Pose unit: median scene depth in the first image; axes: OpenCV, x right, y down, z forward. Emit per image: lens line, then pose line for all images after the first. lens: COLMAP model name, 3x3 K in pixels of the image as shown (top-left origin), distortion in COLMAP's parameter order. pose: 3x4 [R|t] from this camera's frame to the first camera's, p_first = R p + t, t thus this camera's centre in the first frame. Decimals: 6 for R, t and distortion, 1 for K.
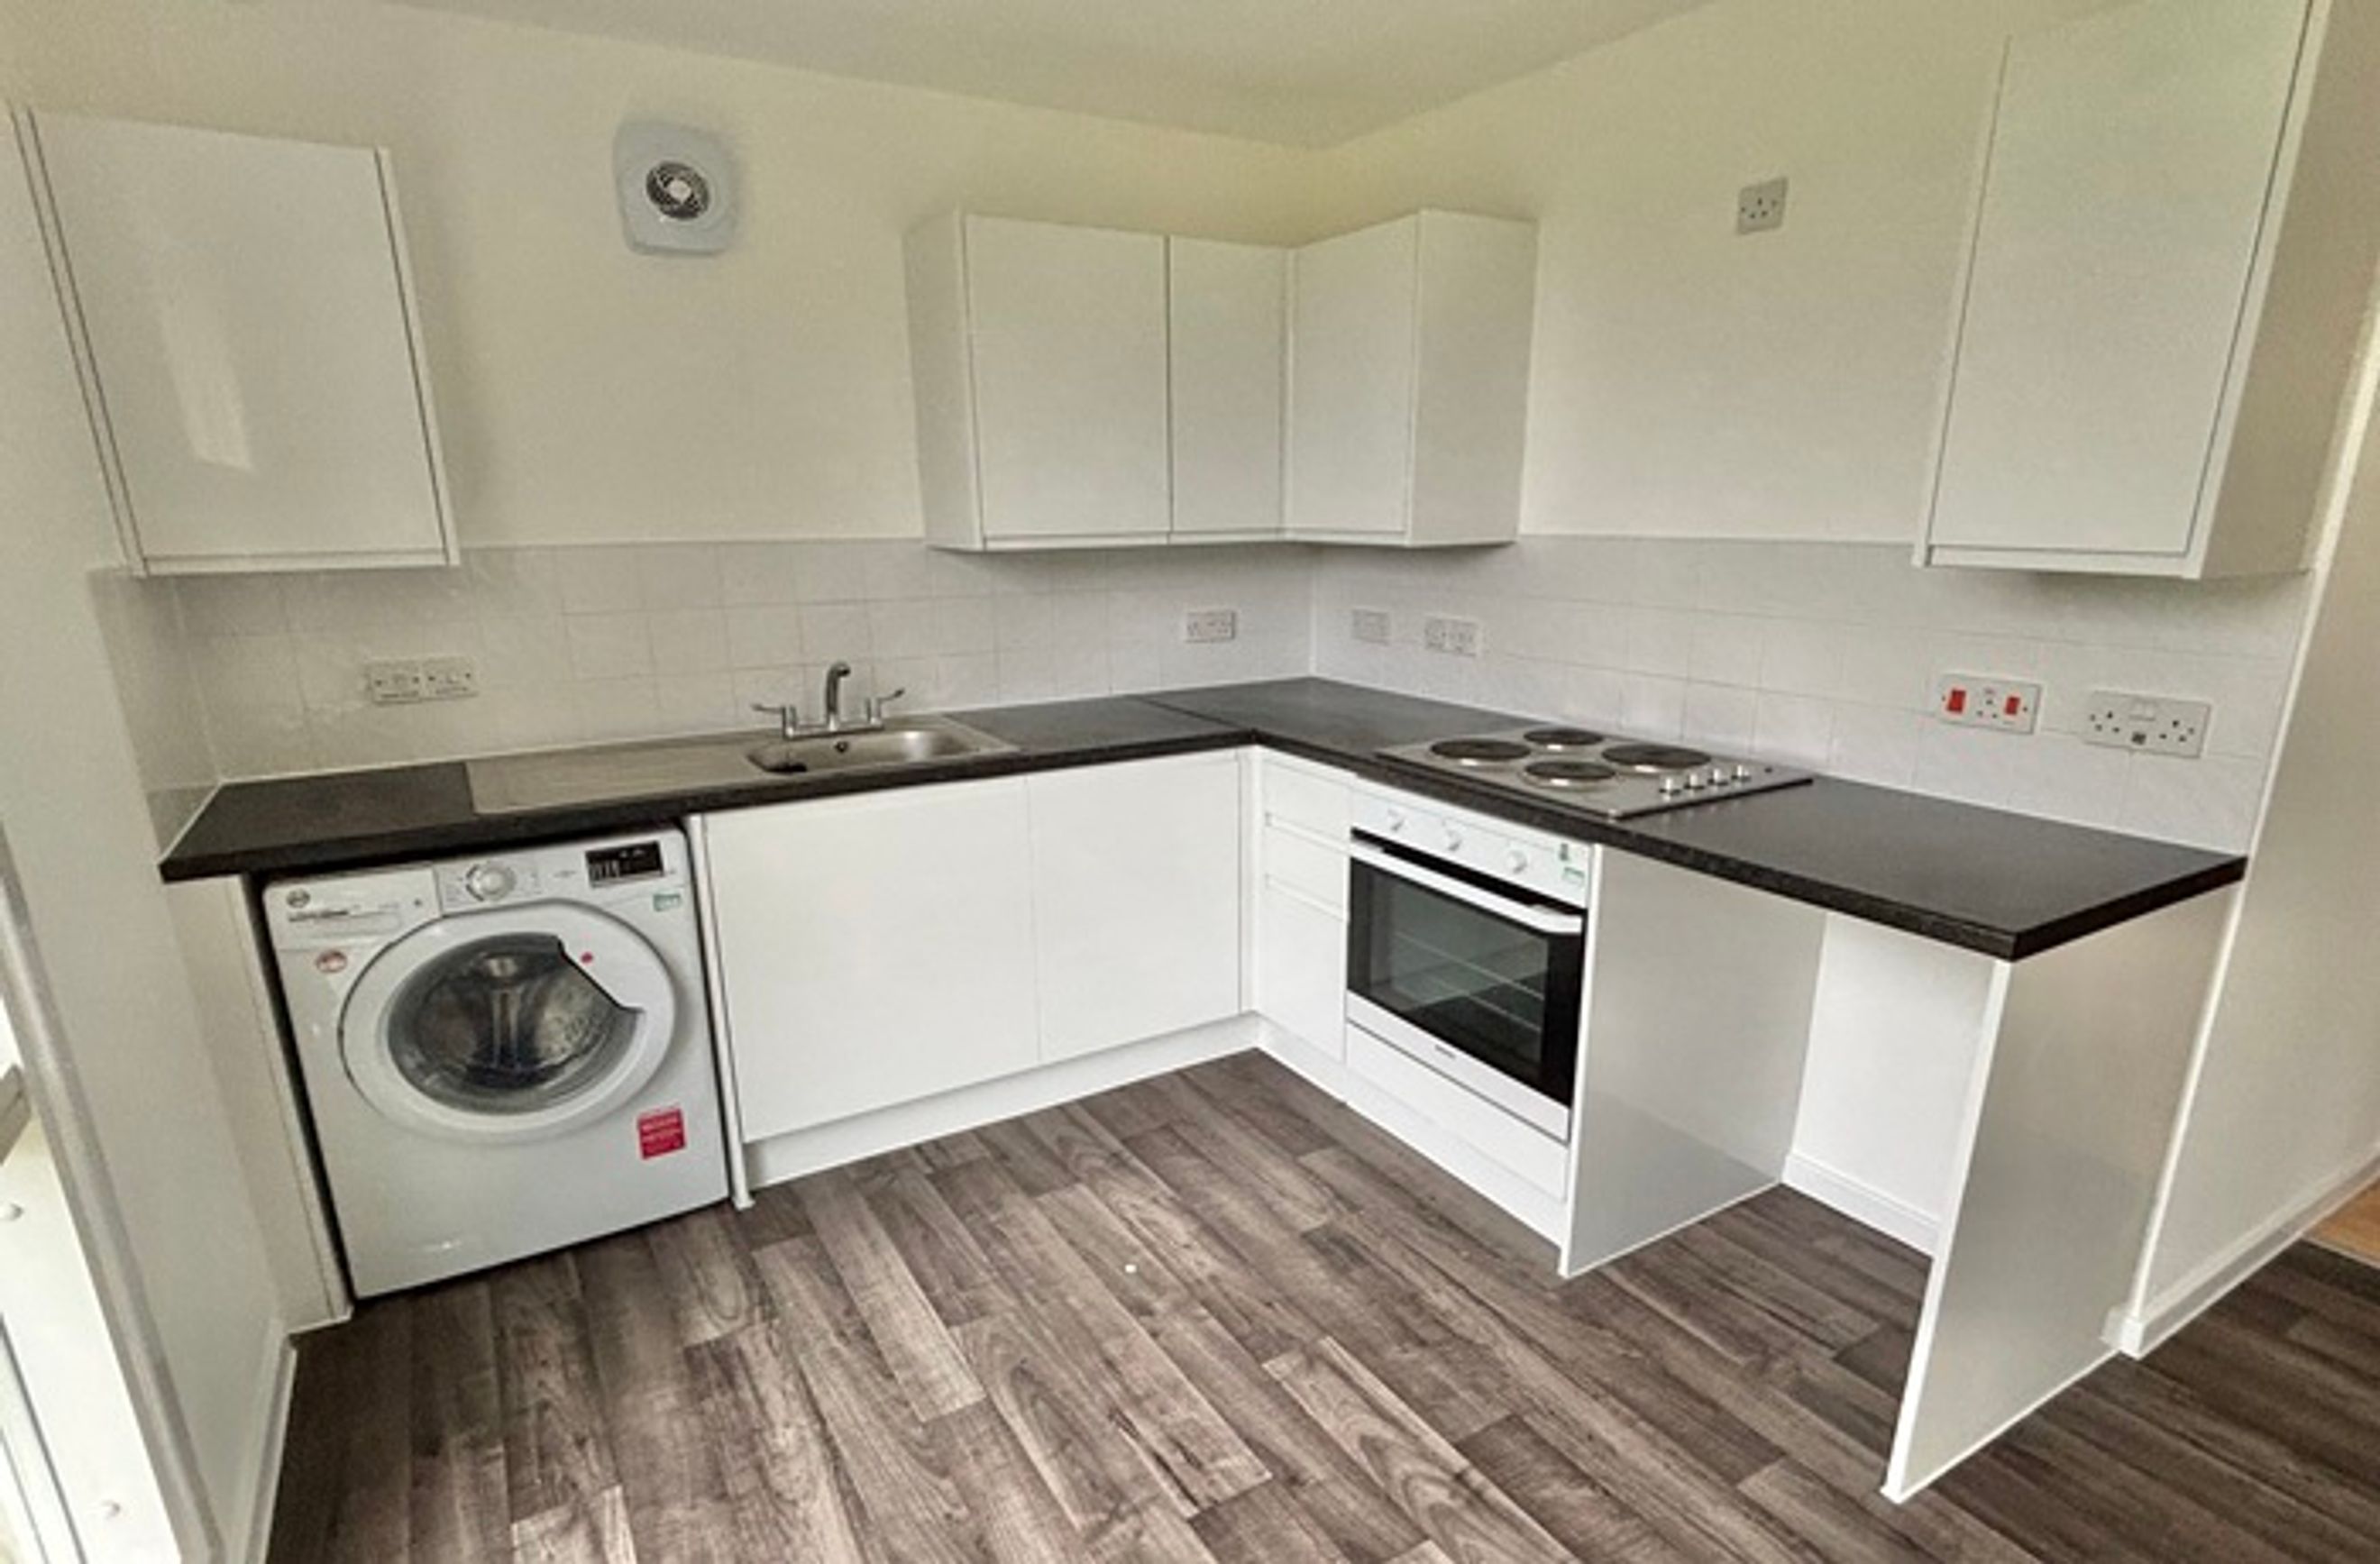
lens RADIAL K [[1234.8, 0, 1182.8], [0, 1234.8, 790.5], [0, 0, 1]] dist [0.000113, -0.004351]
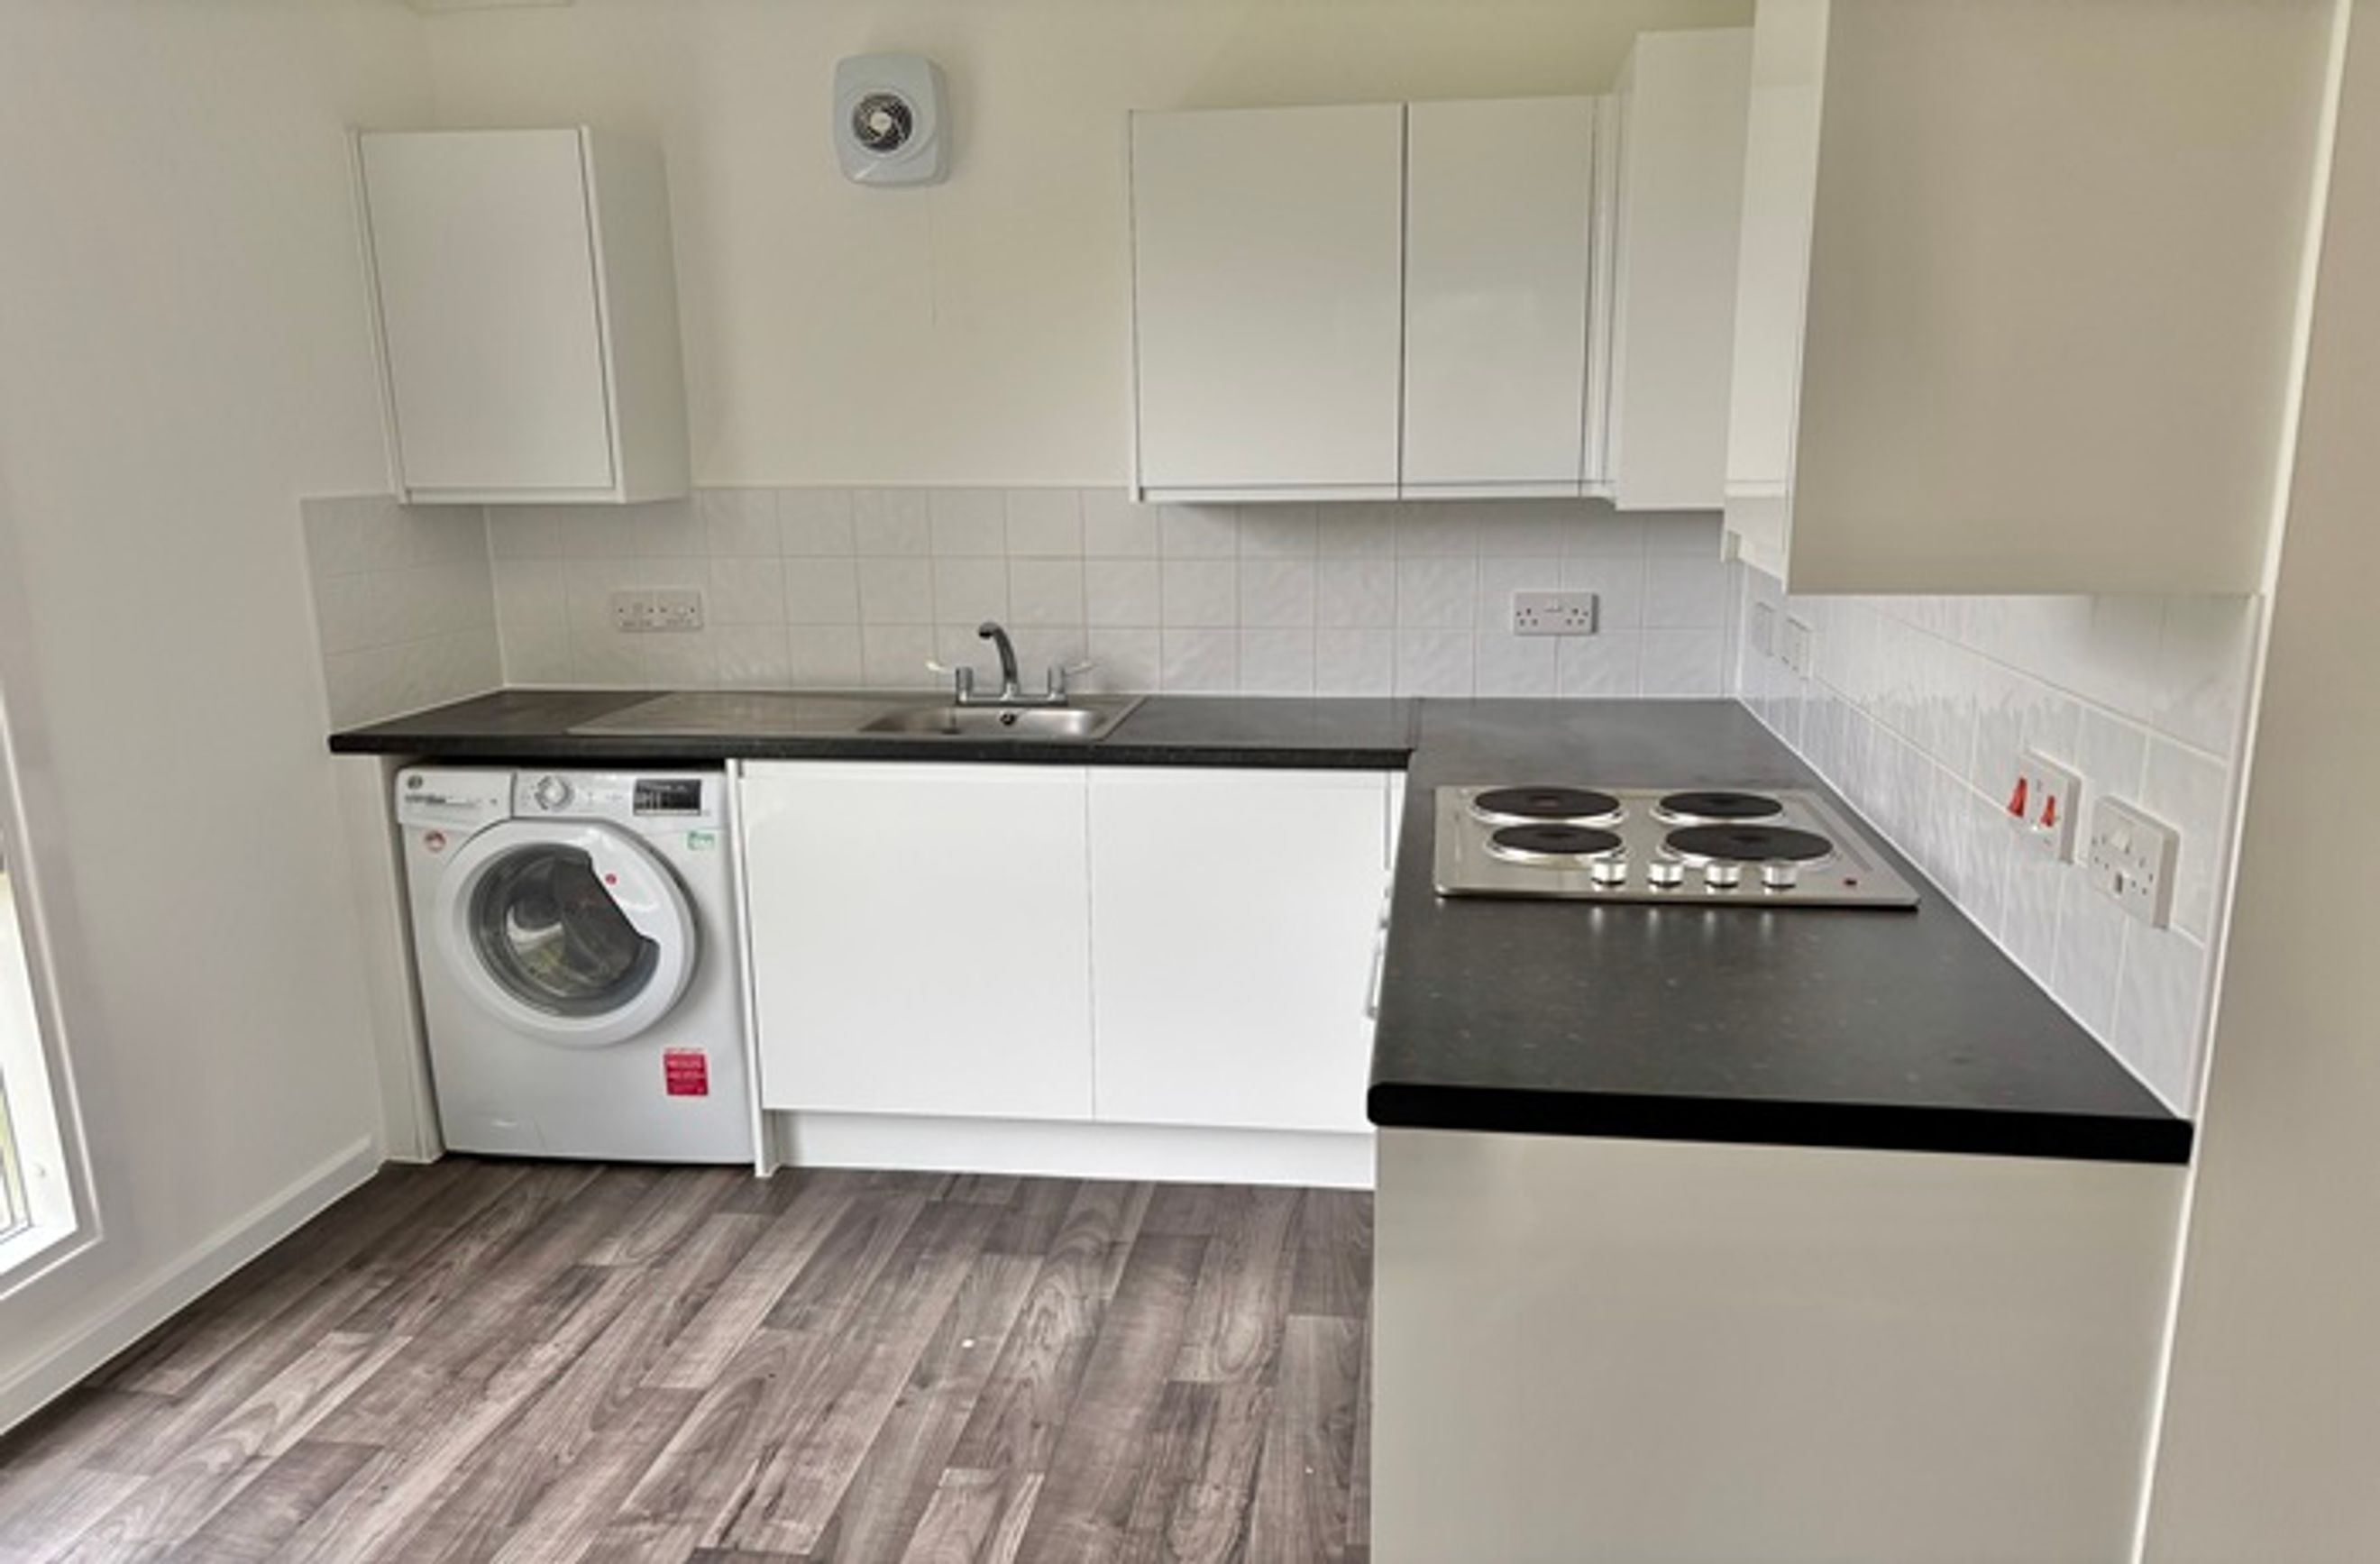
lens RADIAL K [[1783.3, 0, 1184.3], [0, 1783.3, 772.5], [0, 0, 1]] dist [0.035462, -0.024522]
pose [[0.785288, 0.115315, -0.608297, 0.775241], [-0.139850, 0.990147, 0.007161, -0.030566], [0.603129, 0.079447, 0.793677, 0.082719]]
